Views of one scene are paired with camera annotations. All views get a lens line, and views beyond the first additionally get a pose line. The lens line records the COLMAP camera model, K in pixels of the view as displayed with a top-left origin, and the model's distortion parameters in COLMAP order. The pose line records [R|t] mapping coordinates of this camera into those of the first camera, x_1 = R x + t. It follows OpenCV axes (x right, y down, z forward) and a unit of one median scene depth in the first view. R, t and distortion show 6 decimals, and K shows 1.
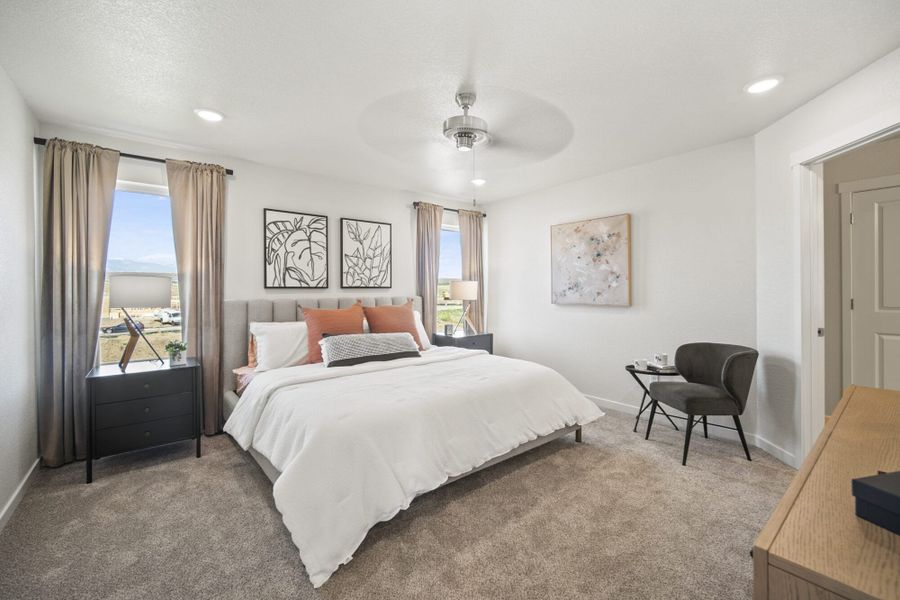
lens RADIAL K [[370.7, 0, 459.1], [0, 370.7, 296.4], [0, 0, 1]] dist [-0.002864, 0.001865]
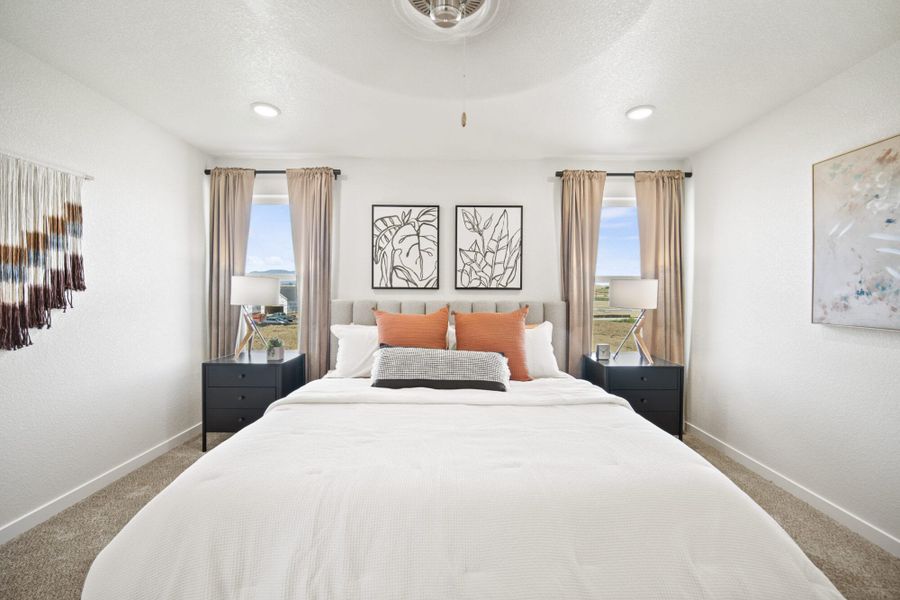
lens RADIAL K [[370.7, 0, 445.2], [0, 370.7, 297.6], [0, 0, 1]] dist [-0.002864, 0.001865]
pose [[0.770961, 0.019546, -0.636582, 0.207046], [-0.022171, 0.999747, 0.003845, -0.006301], [0.636496, 0.011150, 0.771200, 0.350162]]
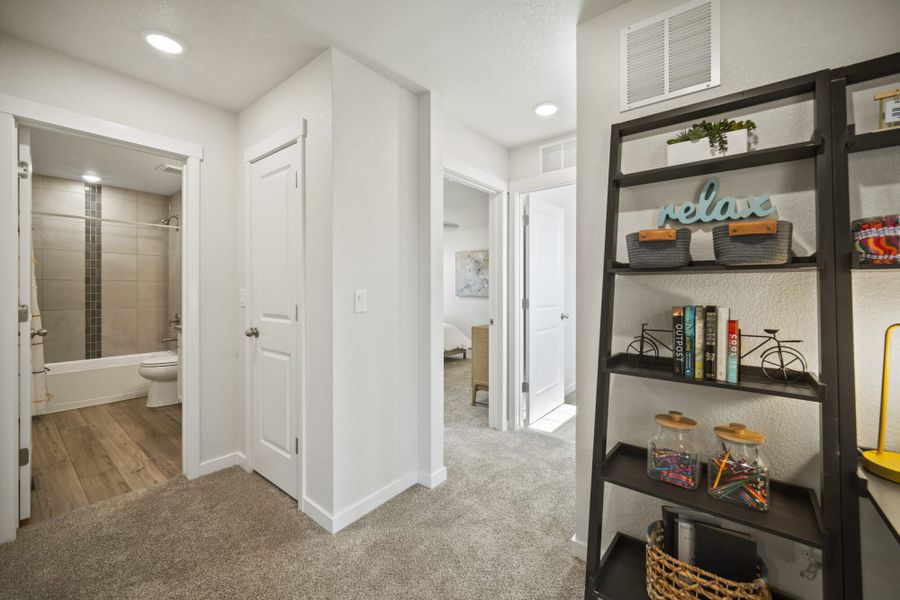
lens RADIAL K [[370.7, 0, 452.6], [0, 370.7, 291.6], [0, 0, 1]] dist [-0.002864, 0.001865]
pose [[0.980264, 0.002341, 0.197678, -0.132195], [-0.002582, 0.999996, 0.000959, -0.002498], [-0.197675, -0.001451, 0.980266, -0.829122]]
